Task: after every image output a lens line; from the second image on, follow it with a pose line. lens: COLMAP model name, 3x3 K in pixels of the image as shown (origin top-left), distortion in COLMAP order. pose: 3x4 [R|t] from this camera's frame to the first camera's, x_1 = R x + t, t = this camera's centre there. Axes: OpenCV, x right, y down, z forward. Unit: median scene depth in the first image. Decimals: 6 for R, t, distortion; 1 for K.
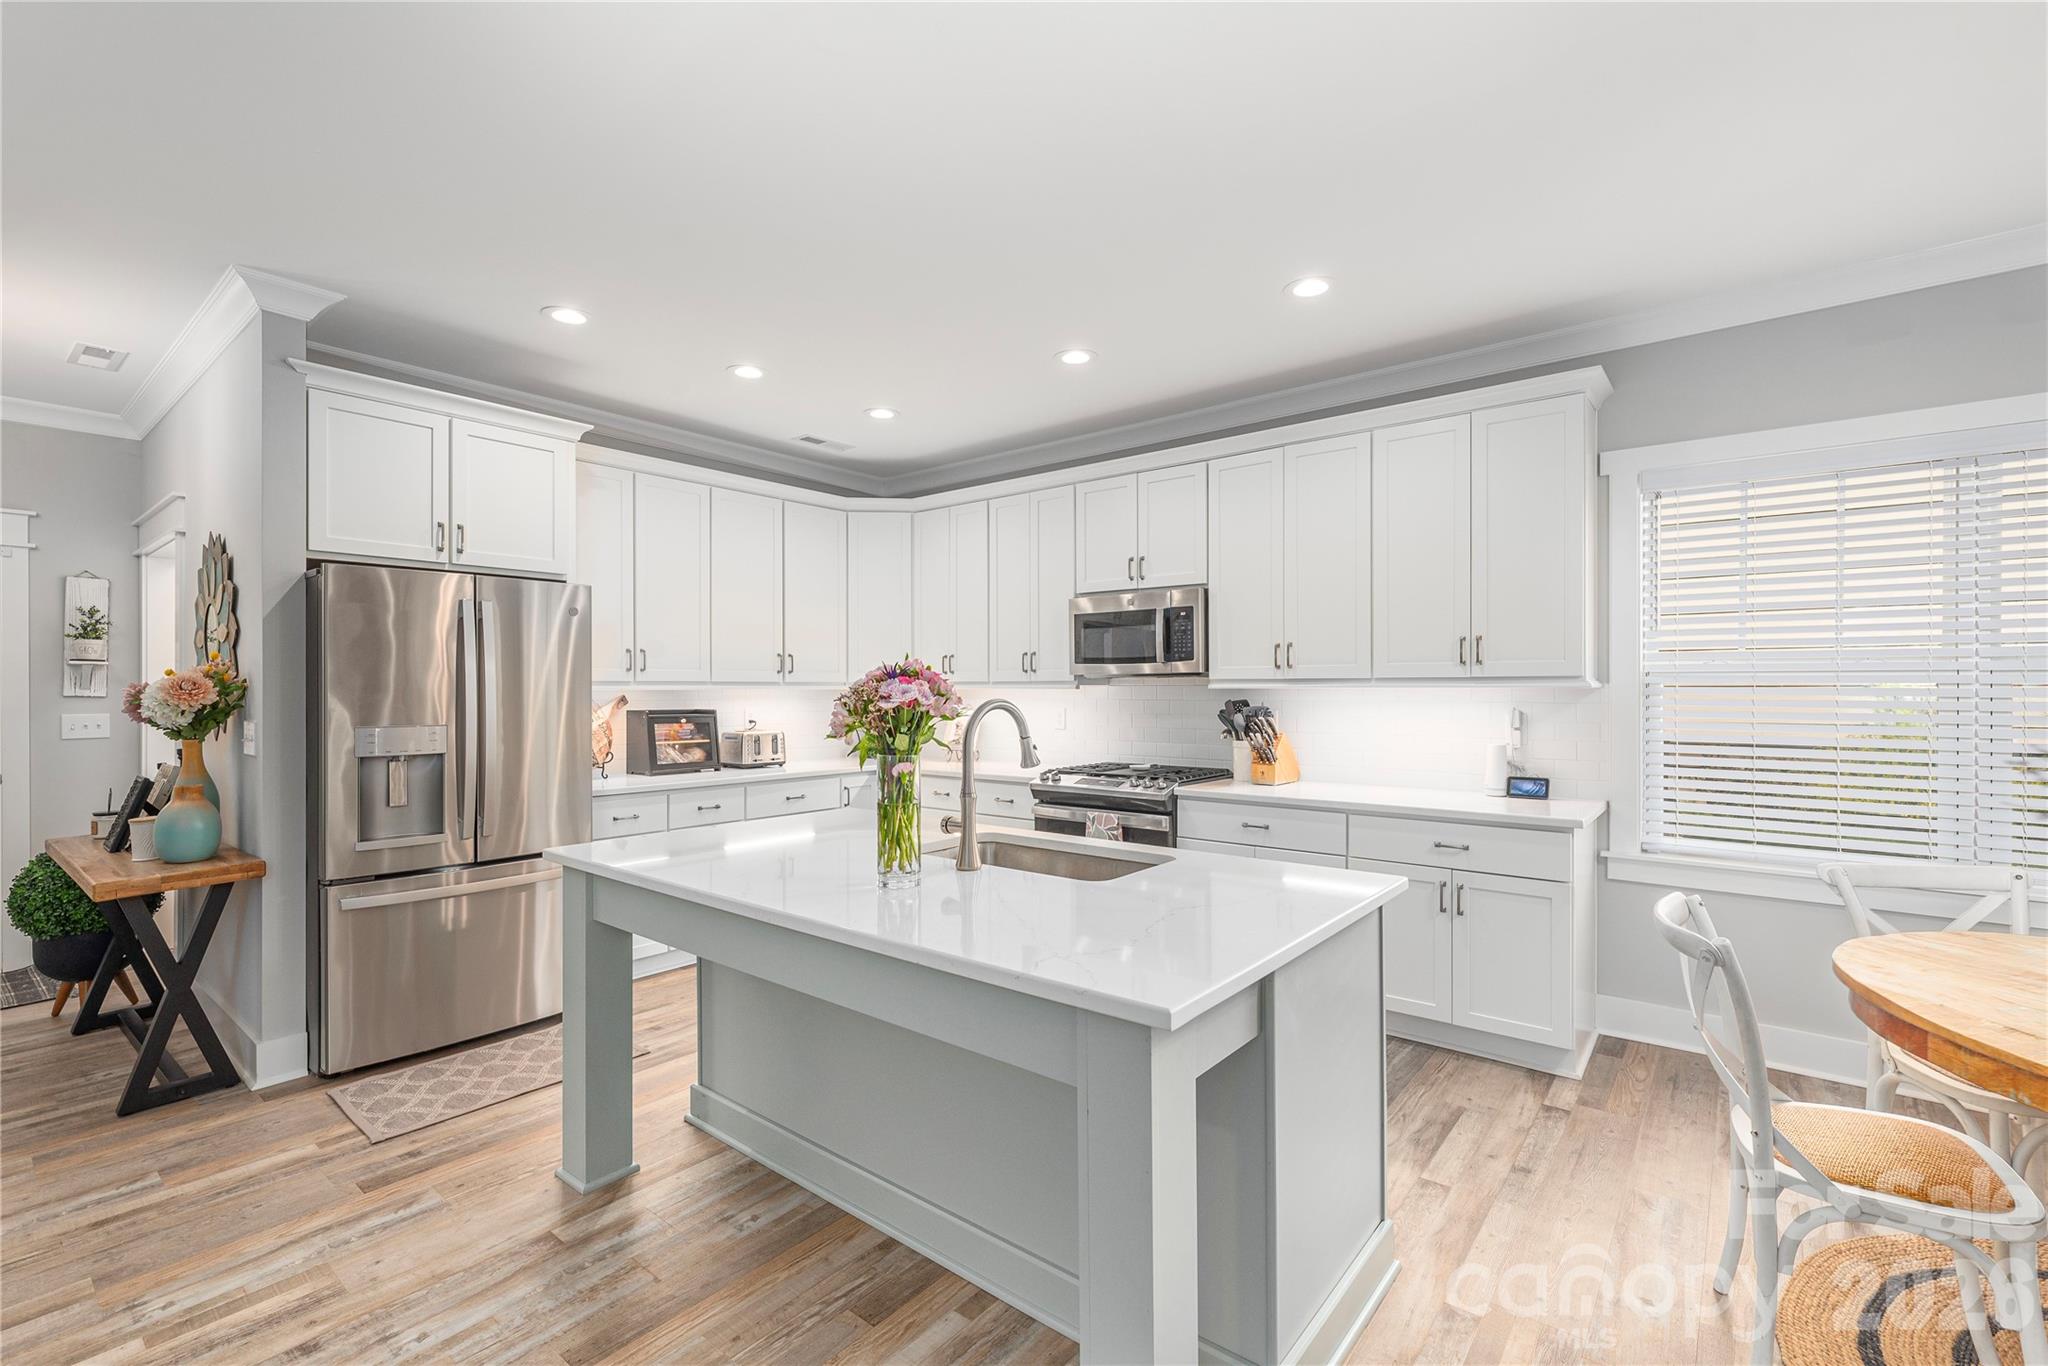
lens RADIAL K [[903.9, 0, 1019.5], [0, 903.9, 683.9], [0, 0, 1]] dist [-0.003651, -0.000640]
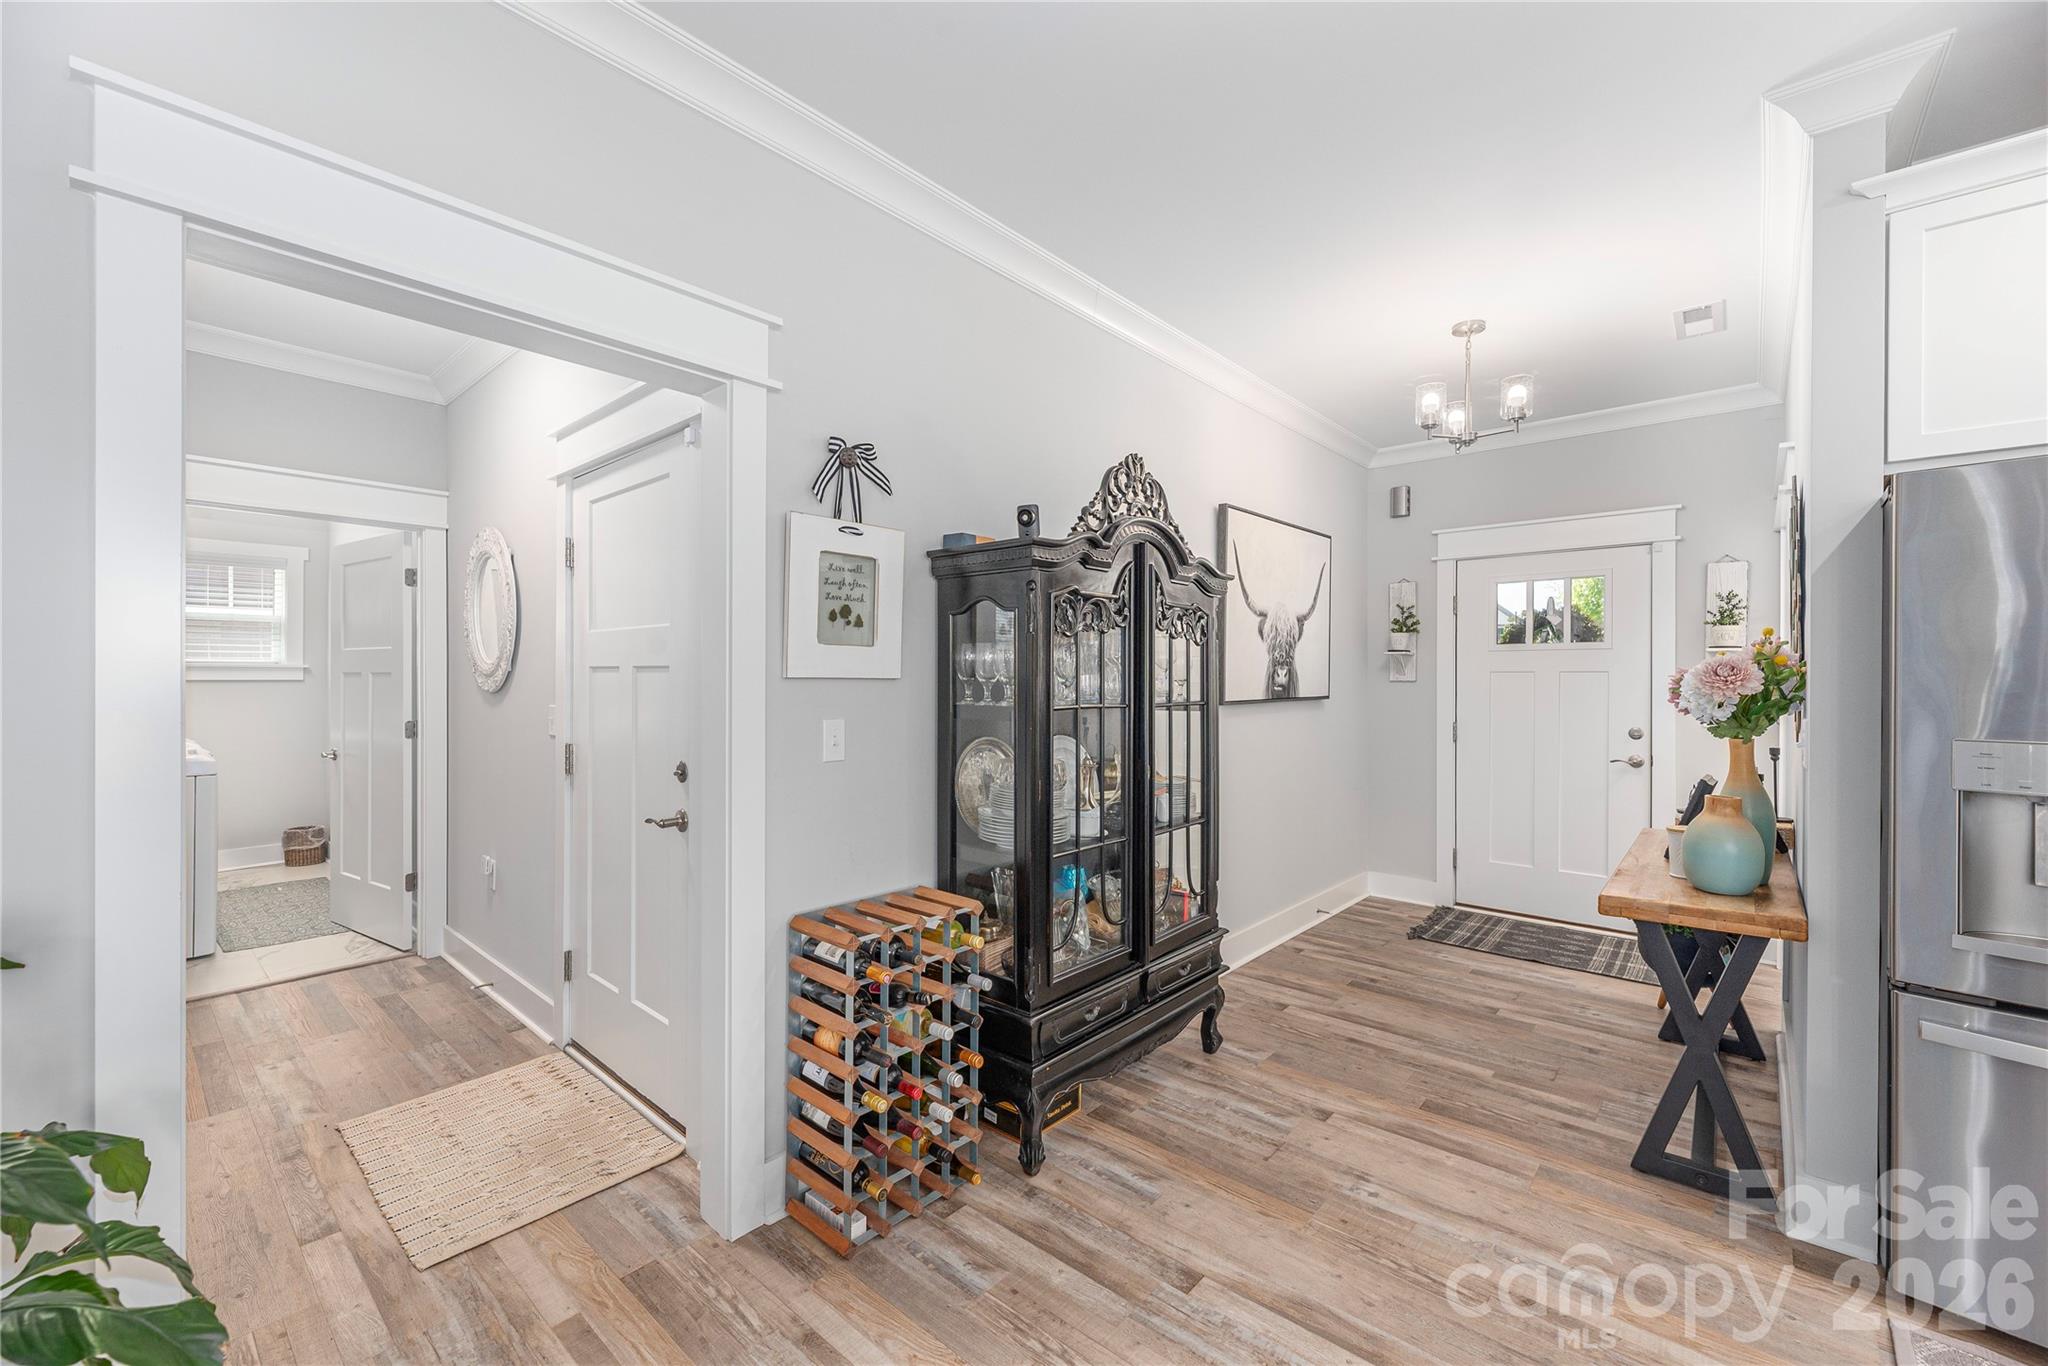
lens RADIAL K [[829.4, 0, 1024.0], [0, 829.4, 683.0], [0, 0, 1]] dist [-0.001824, -0.000085]
pose [[-0.039903, 0.006956, -0.999179, -0.165522], [0.002369, 0.999974, 0.006867, 0.006027], [0.999201, -0.002093, -0.039919, 0.402843]]
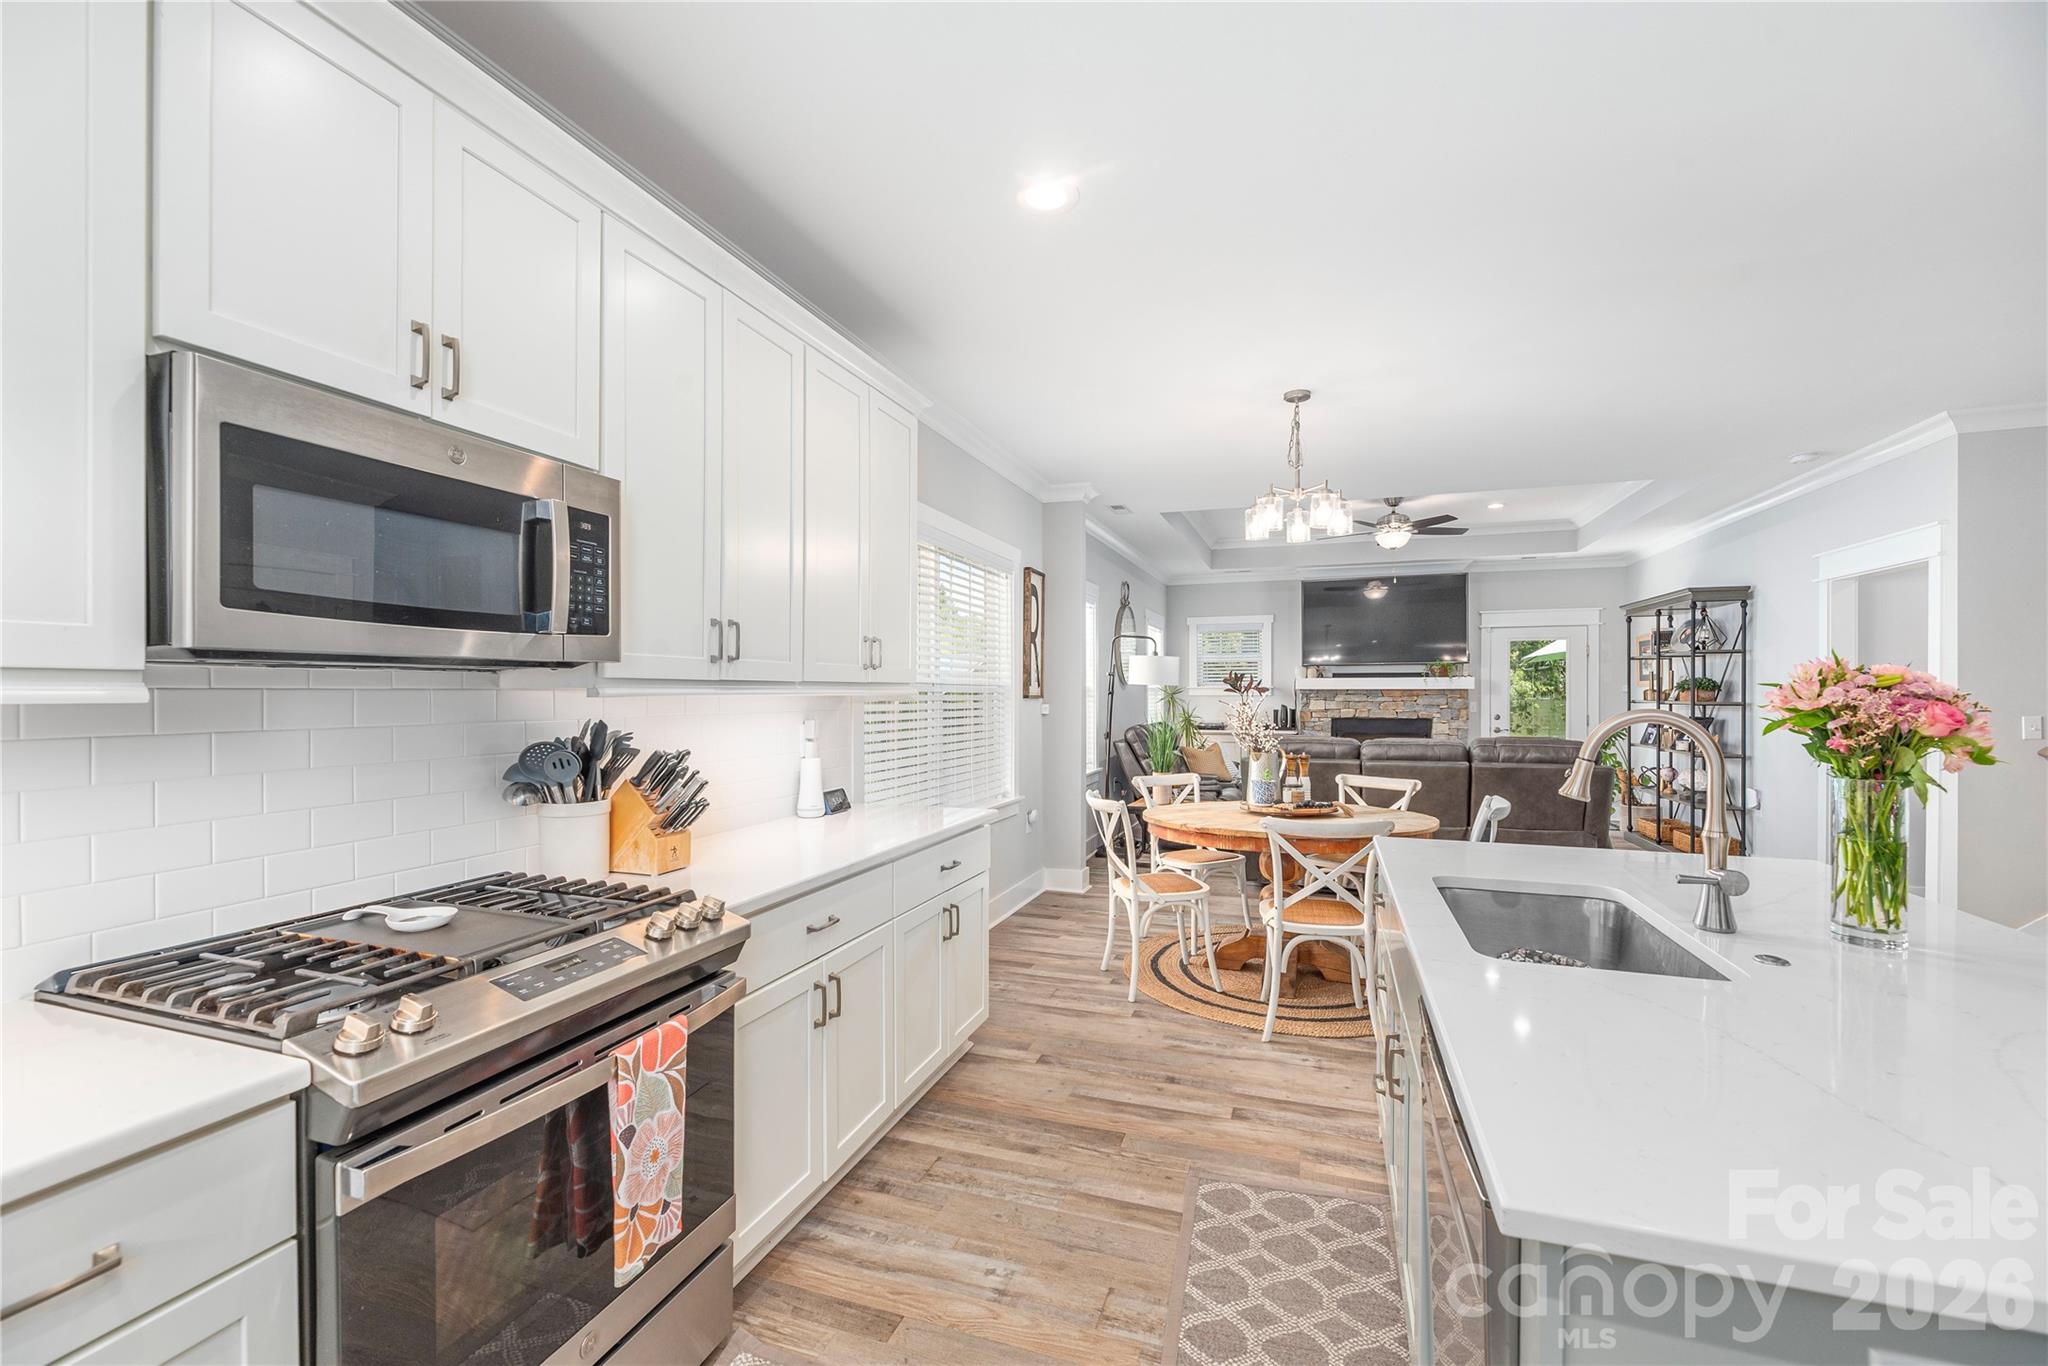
lens RADIAL K [[829.4, 0, 1024.0], [0, 829.4, 683.0], [0, 0, 1]] dist [-0.001824, -0.000085]
pose [[-0.338679, 0.014655, 0.940788, -0.368808], [-0.003849, 0.999849, -0.016960, 0.004698], [-0.940894, -0.009366, -0.338572, 1.250550]]
